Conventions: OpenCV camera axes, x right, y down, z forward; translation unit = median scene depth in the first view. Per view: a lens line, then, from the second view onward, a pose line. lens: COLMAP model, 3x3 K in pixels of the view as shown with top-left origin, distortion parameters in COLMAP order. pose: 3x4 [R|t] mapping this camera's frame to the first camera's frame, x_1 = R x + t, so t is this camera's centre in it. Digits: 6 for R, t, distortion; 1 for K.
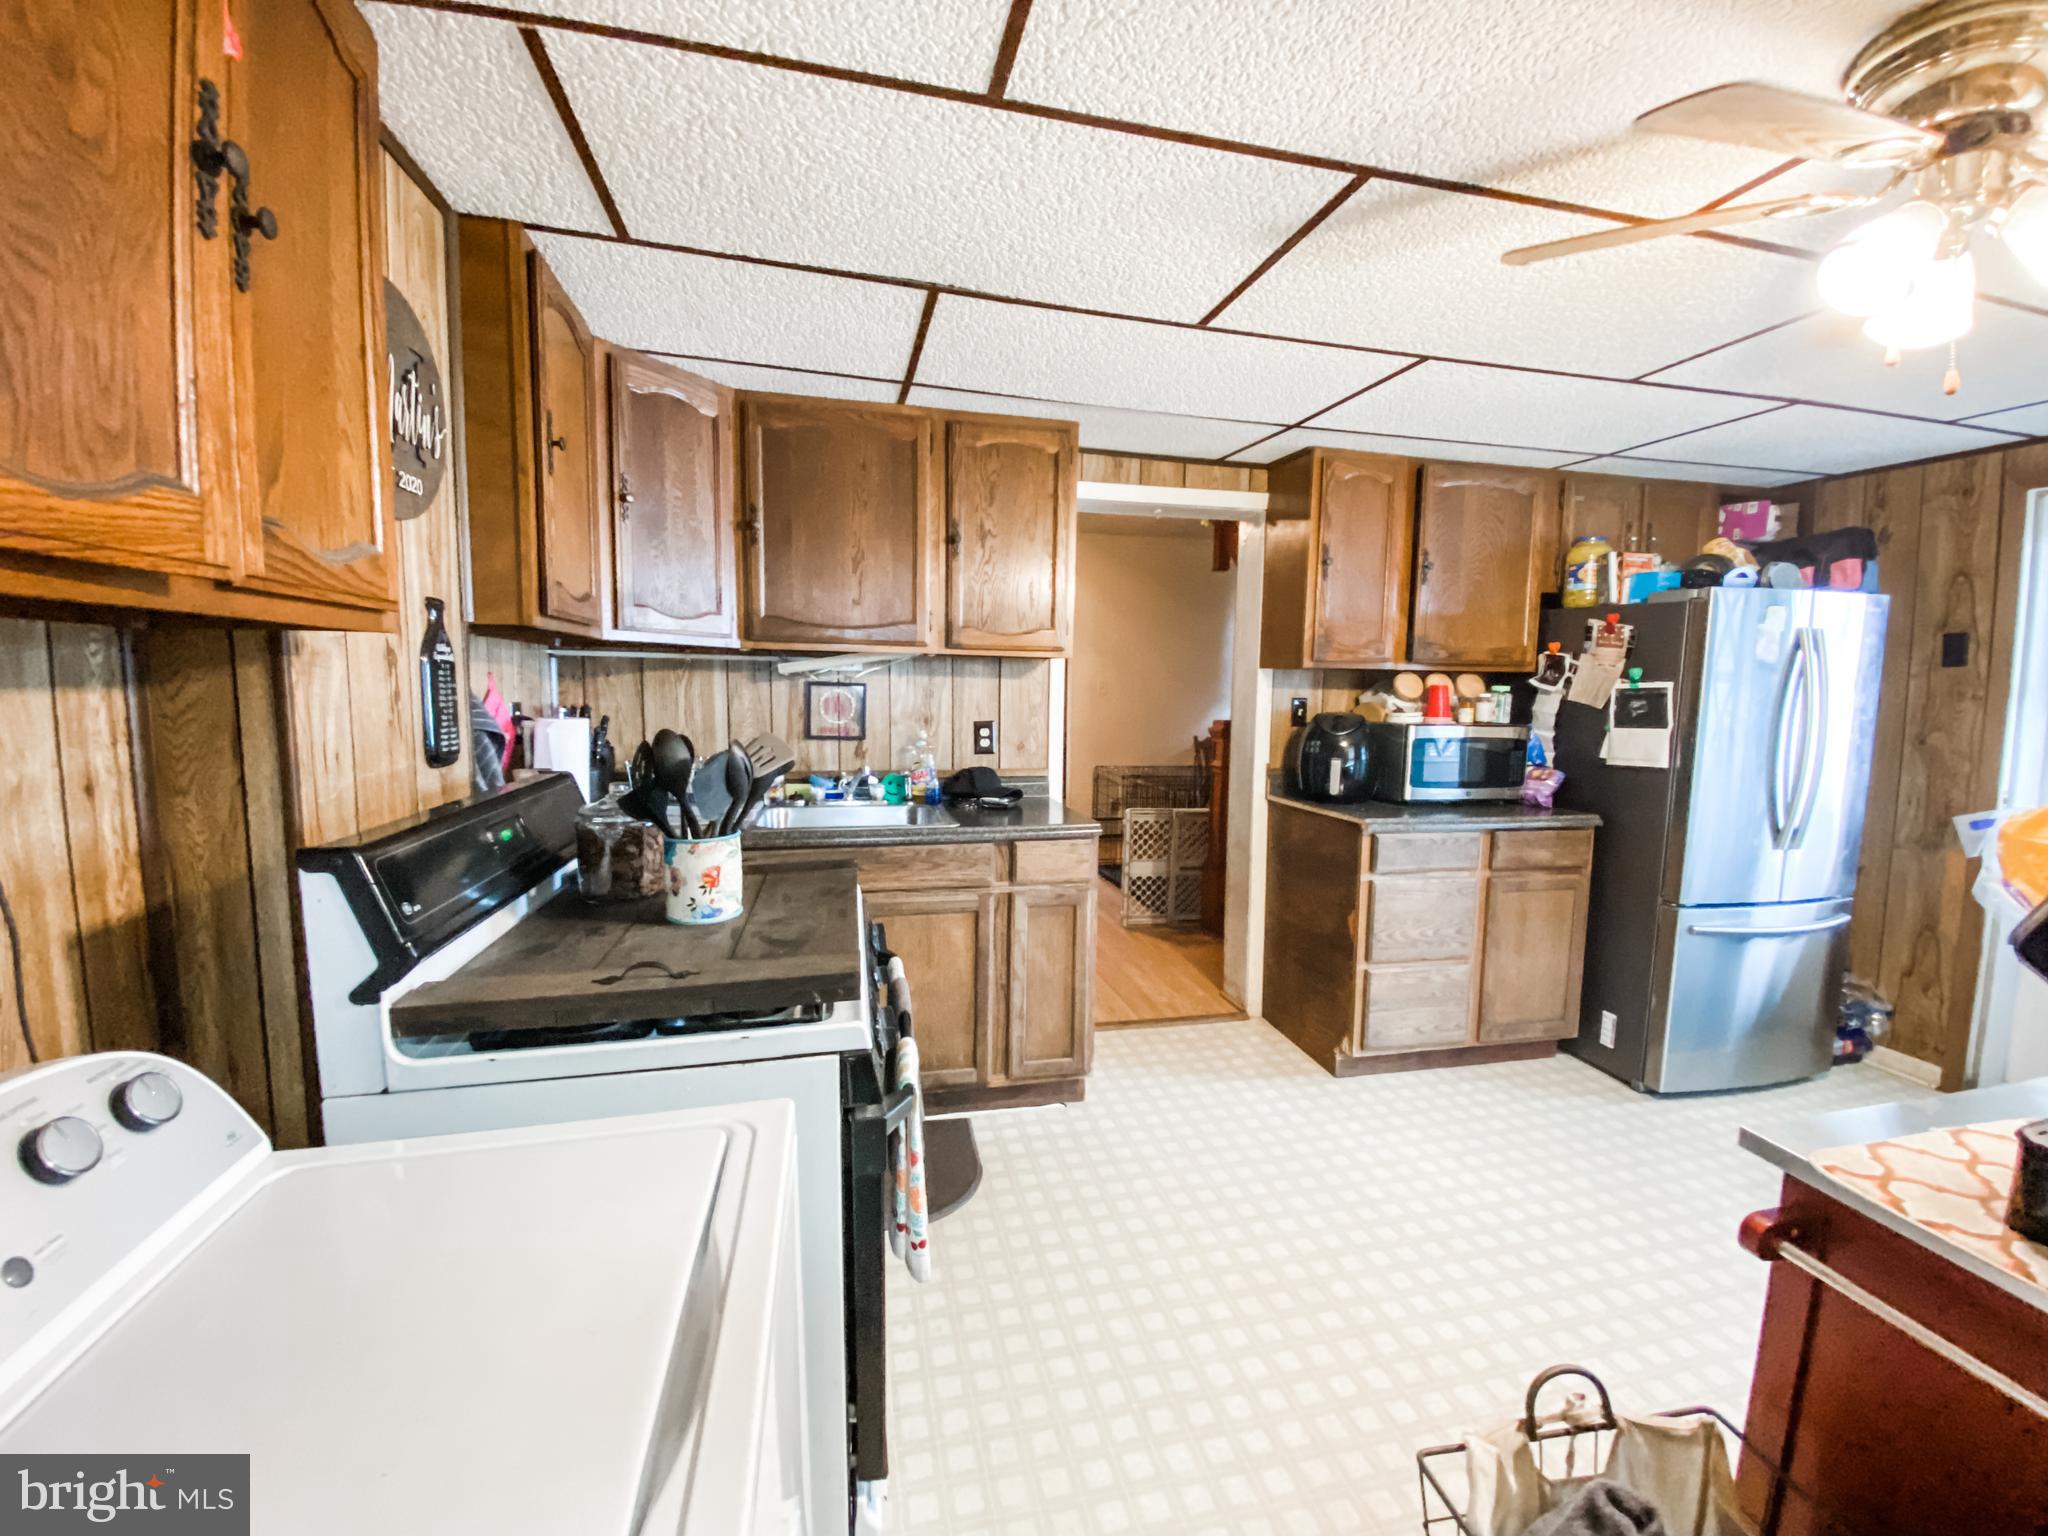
lens RADIAL K [[834.6, 0, 1014.9], [0, 834.6, 769.3], [0, 0, 1]] dist [0.002140, 0.000011]
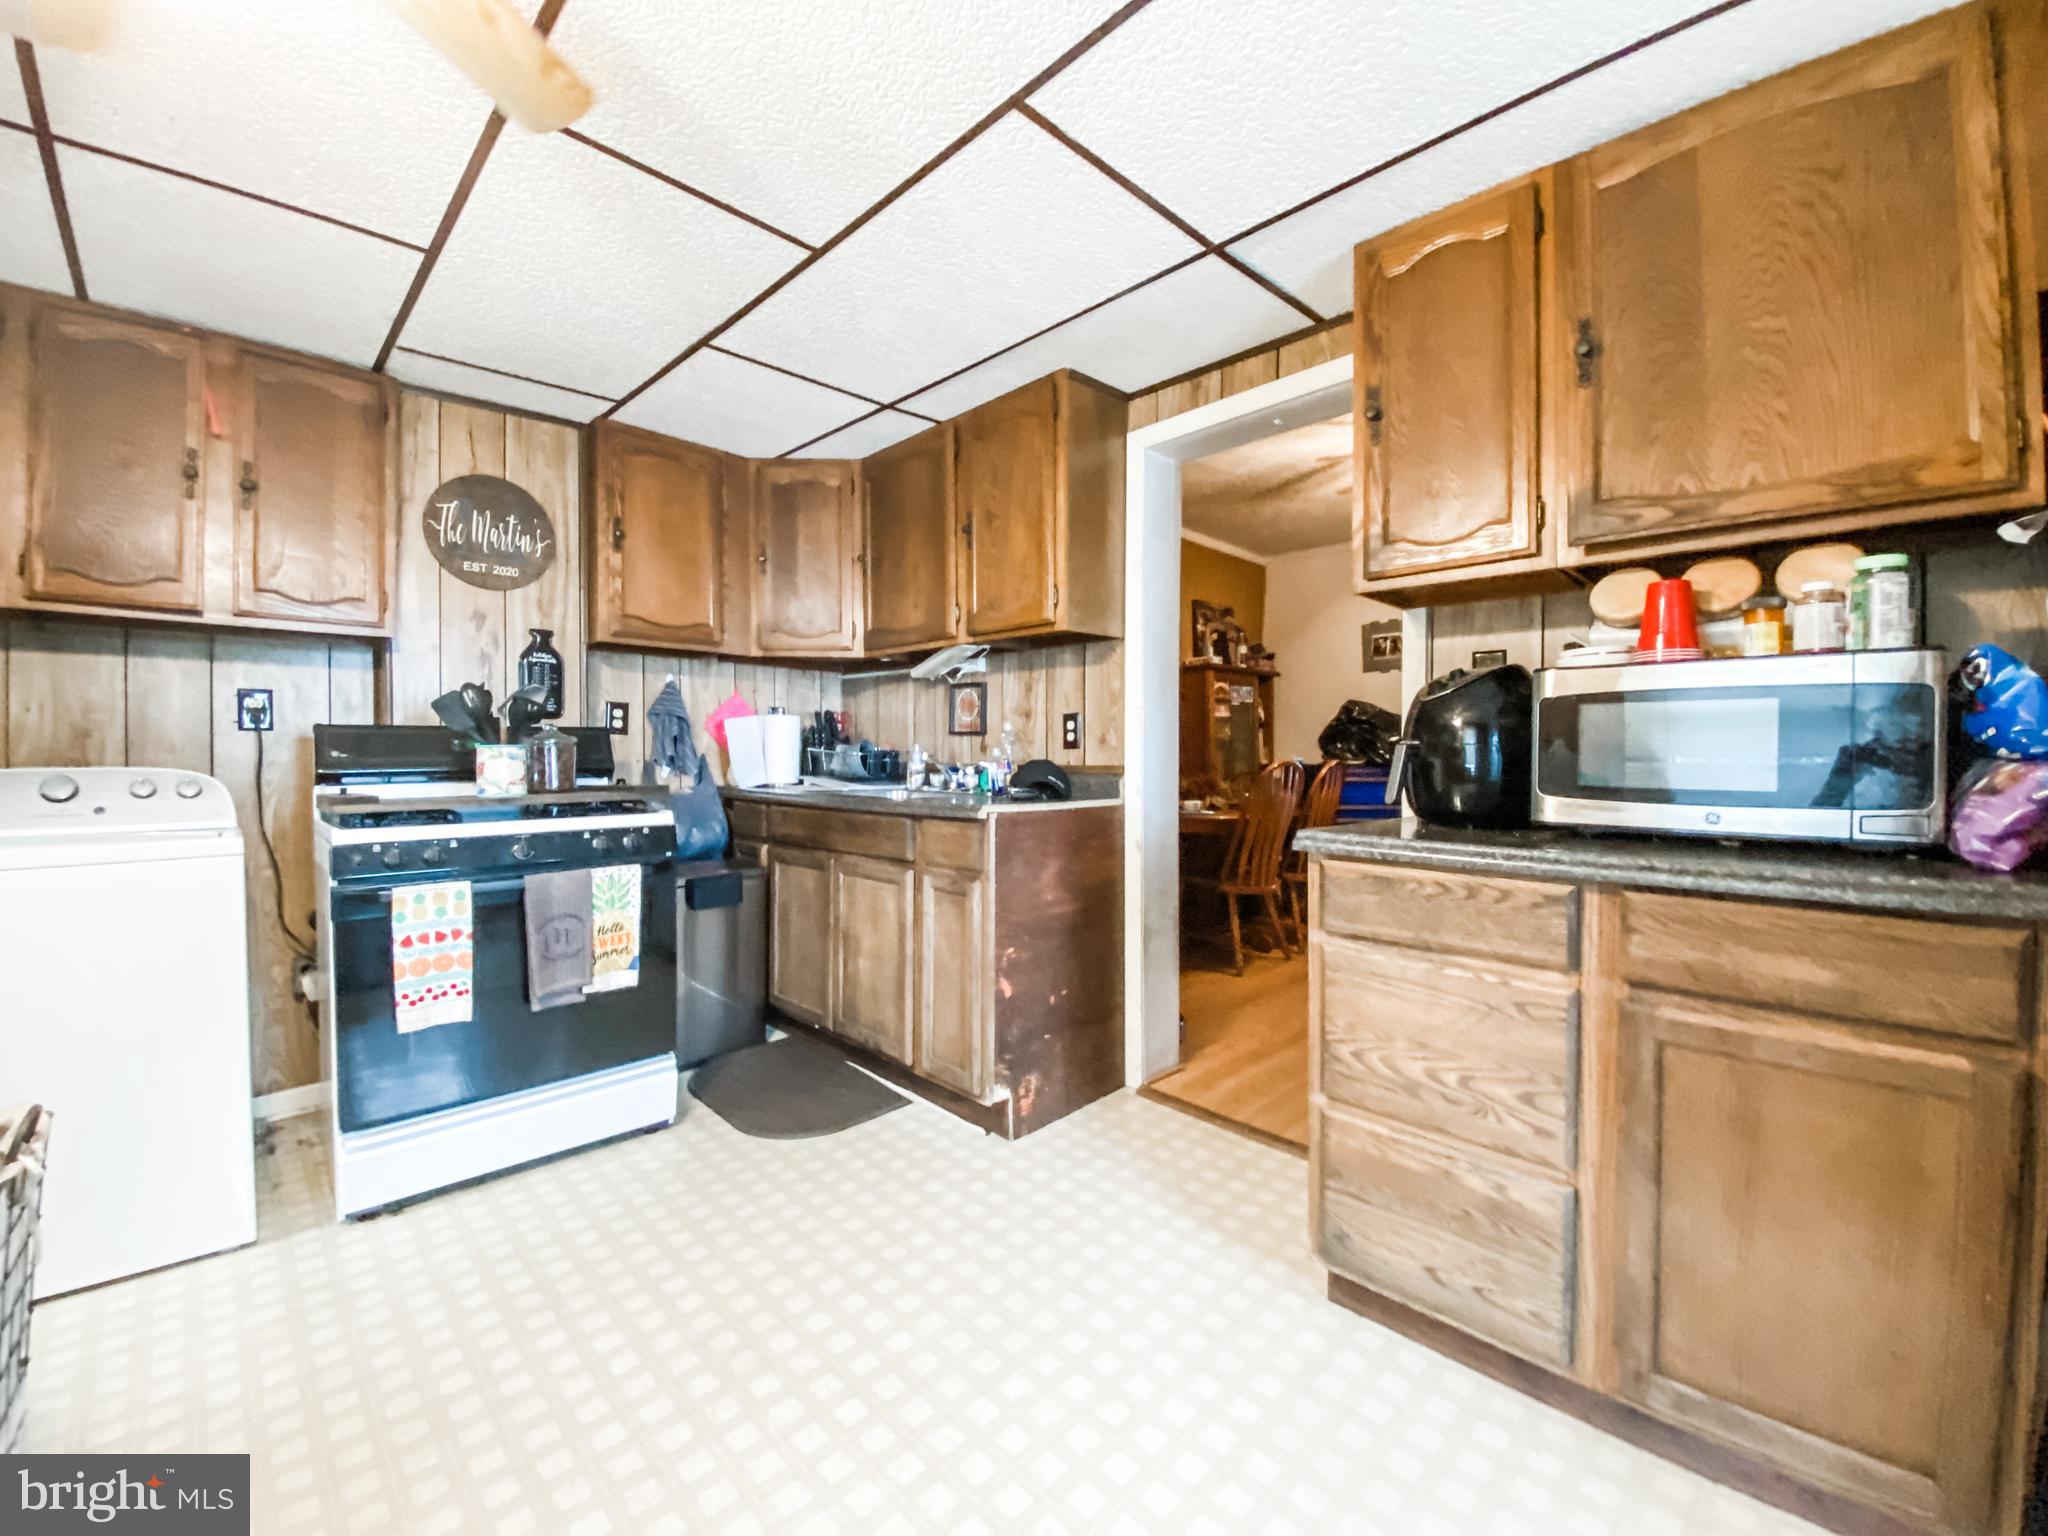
lens RADIAL K [[834.6, 0, 1014.9], [0, 834.6, 769.3], [0, 0, 1]] dist [0.002140, 0.000011]
pose [[0.519604, 0.001212, -0.854406, 0.770810], [-0.083682, 0.995263, -0.049479, 0.059493], [0.850299, 0.097208, 0.517245, 0.501370]]
